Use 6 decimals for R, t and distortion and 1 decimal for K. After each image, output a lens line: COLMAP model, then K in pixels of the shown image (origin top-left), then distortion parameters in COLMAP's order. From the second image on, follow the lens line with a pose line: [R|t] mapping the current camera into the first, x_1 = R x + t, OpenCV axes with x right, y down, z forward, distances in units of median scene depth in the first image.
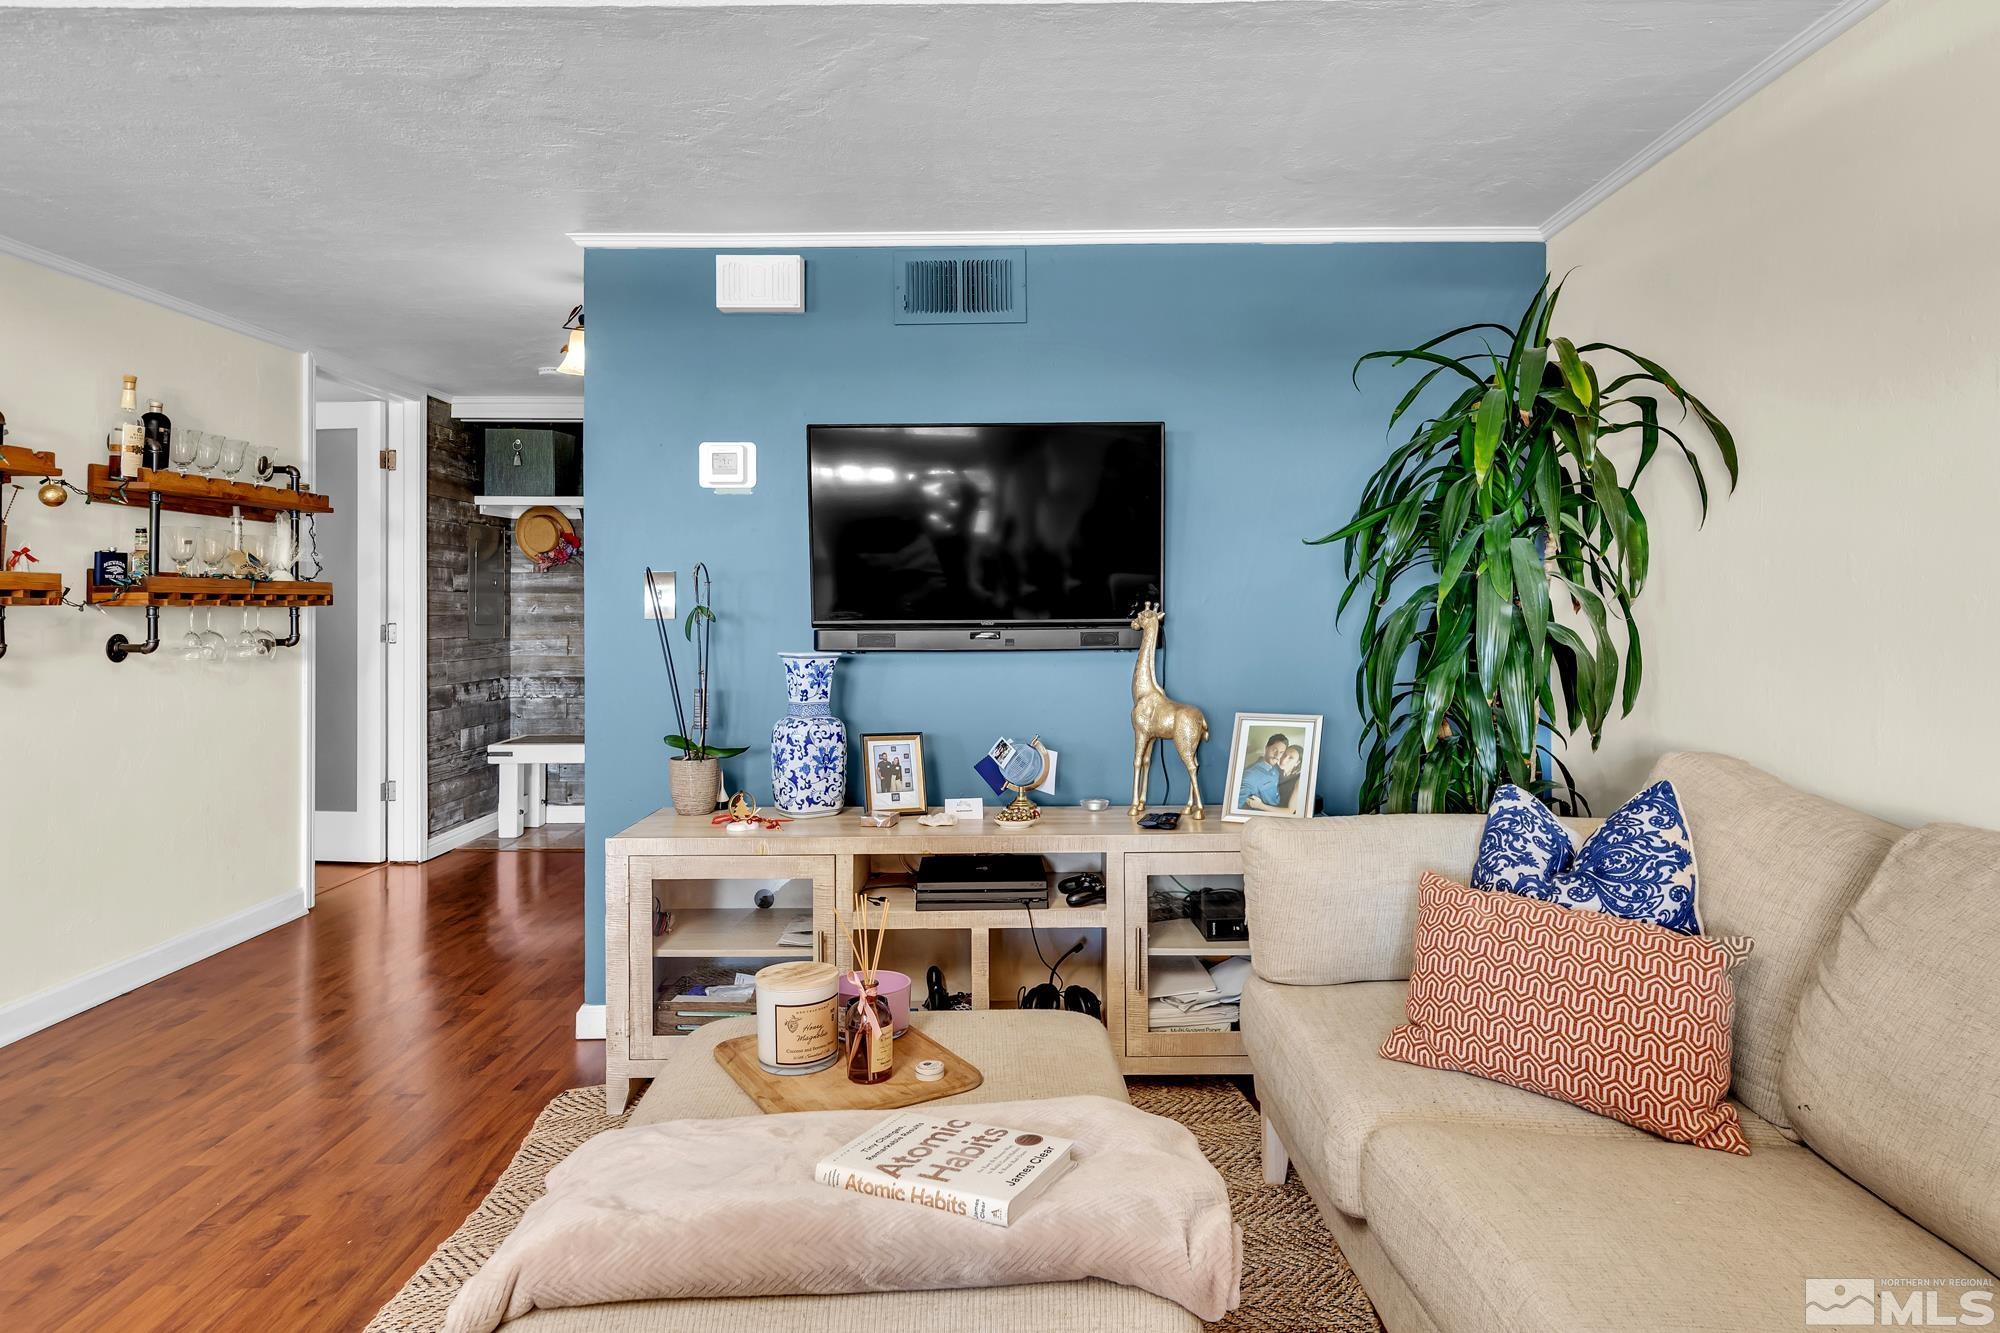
lens RADIAL K [[1167.5, 0, 1001.6], [0, 1167.5, 605.6], [0, 0, 1]] dist [0.002875, -0.001529]
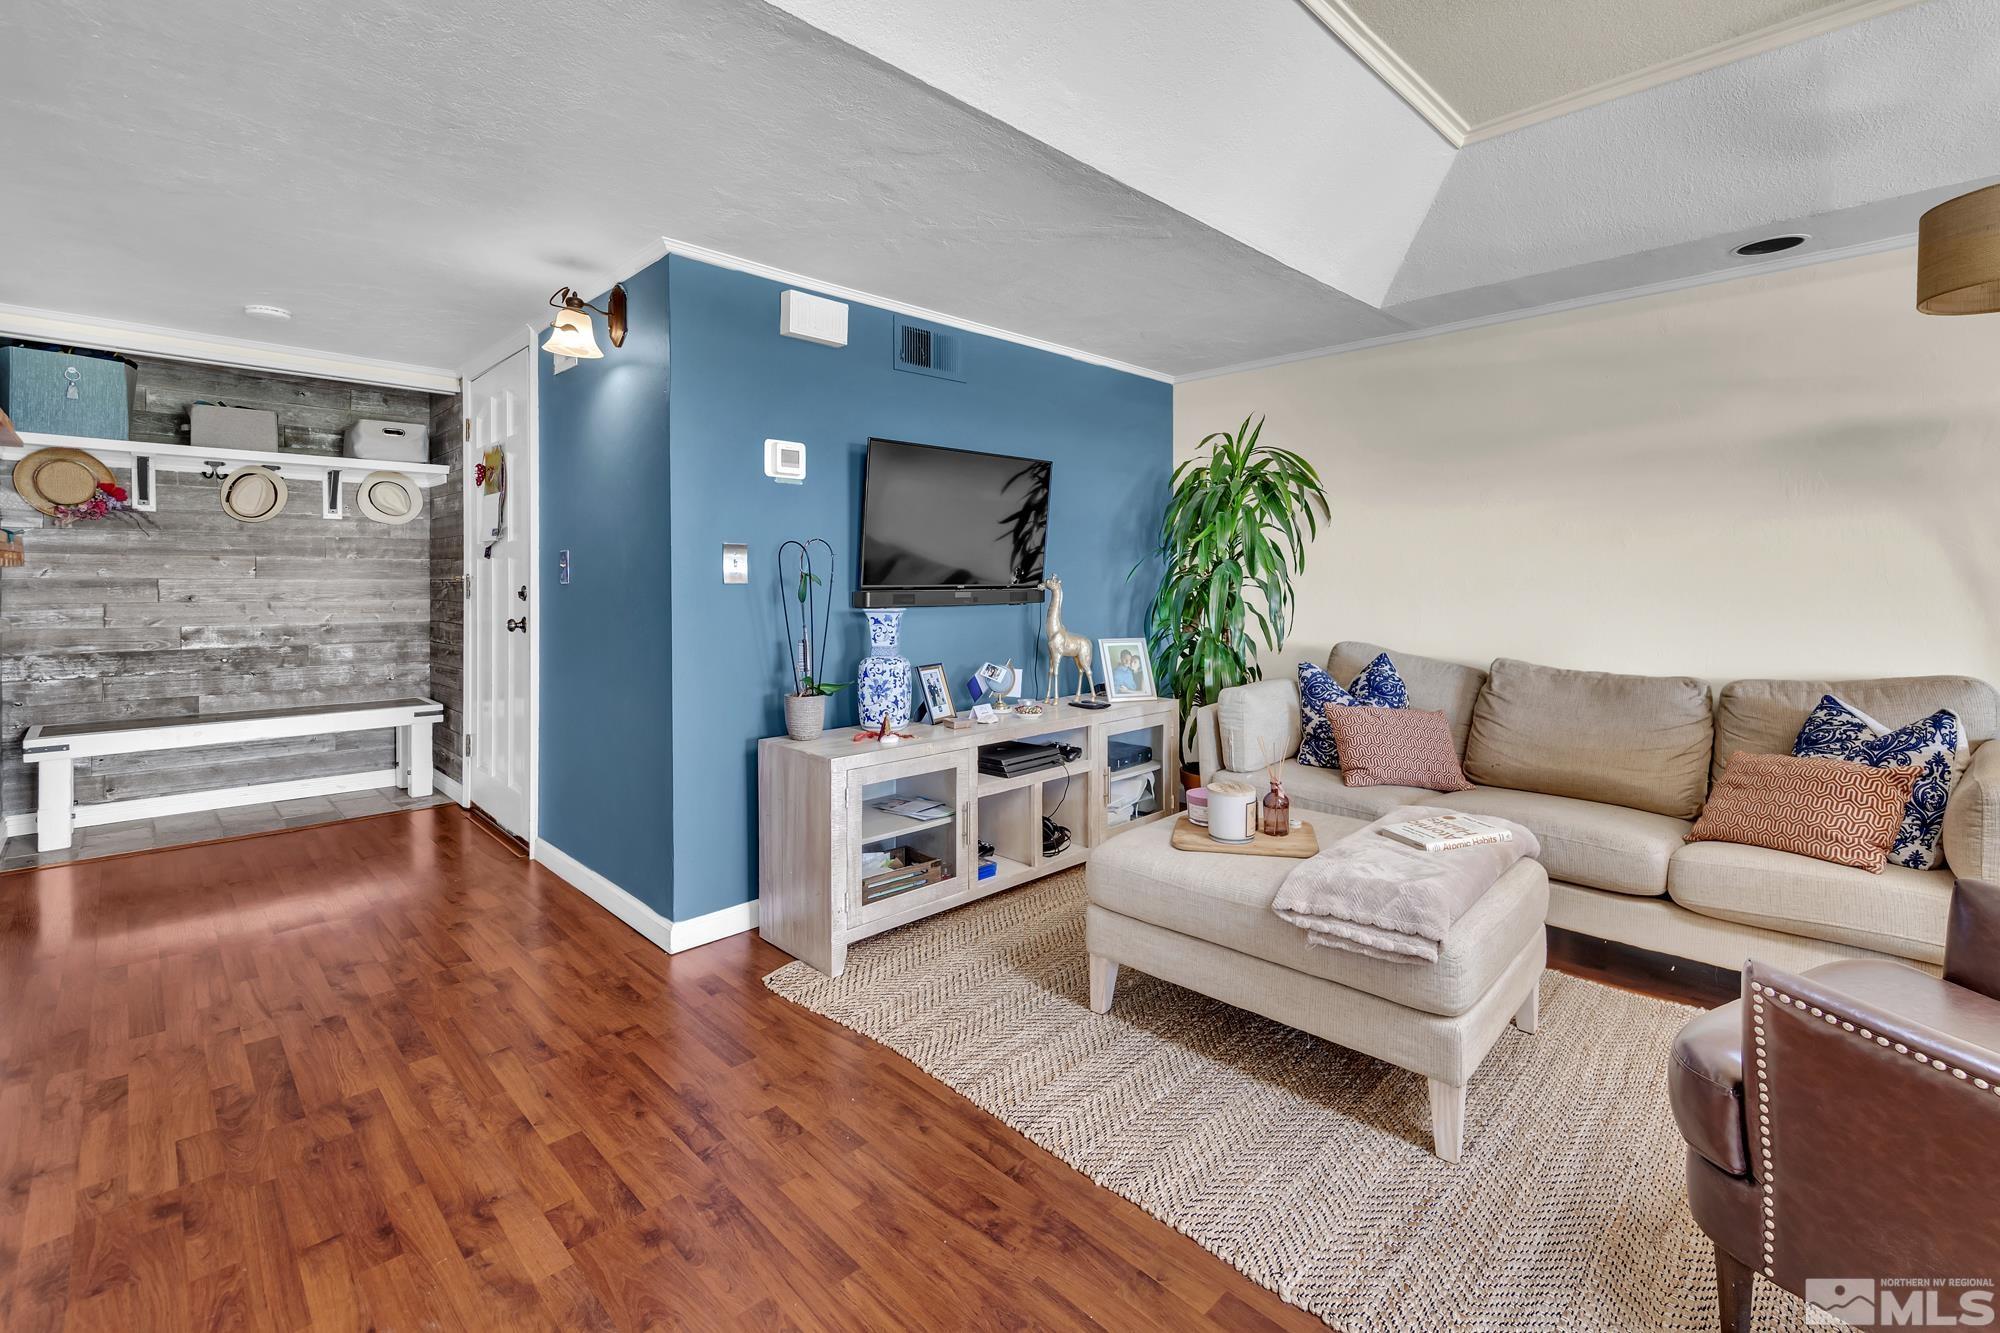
lens RADIAL K [[891.1, 0, 999.6], [0, 891.1, 587.2], [0, 0, 1]] dist [0.000426, 0.000201]
pose [[0.710934, -0.001437, 0.703258, -0.747344], [-0.007667, 0.999923, 0.009794, 0.004476], [-0.703217, -0.012354, 0.710868, 0.168533]]
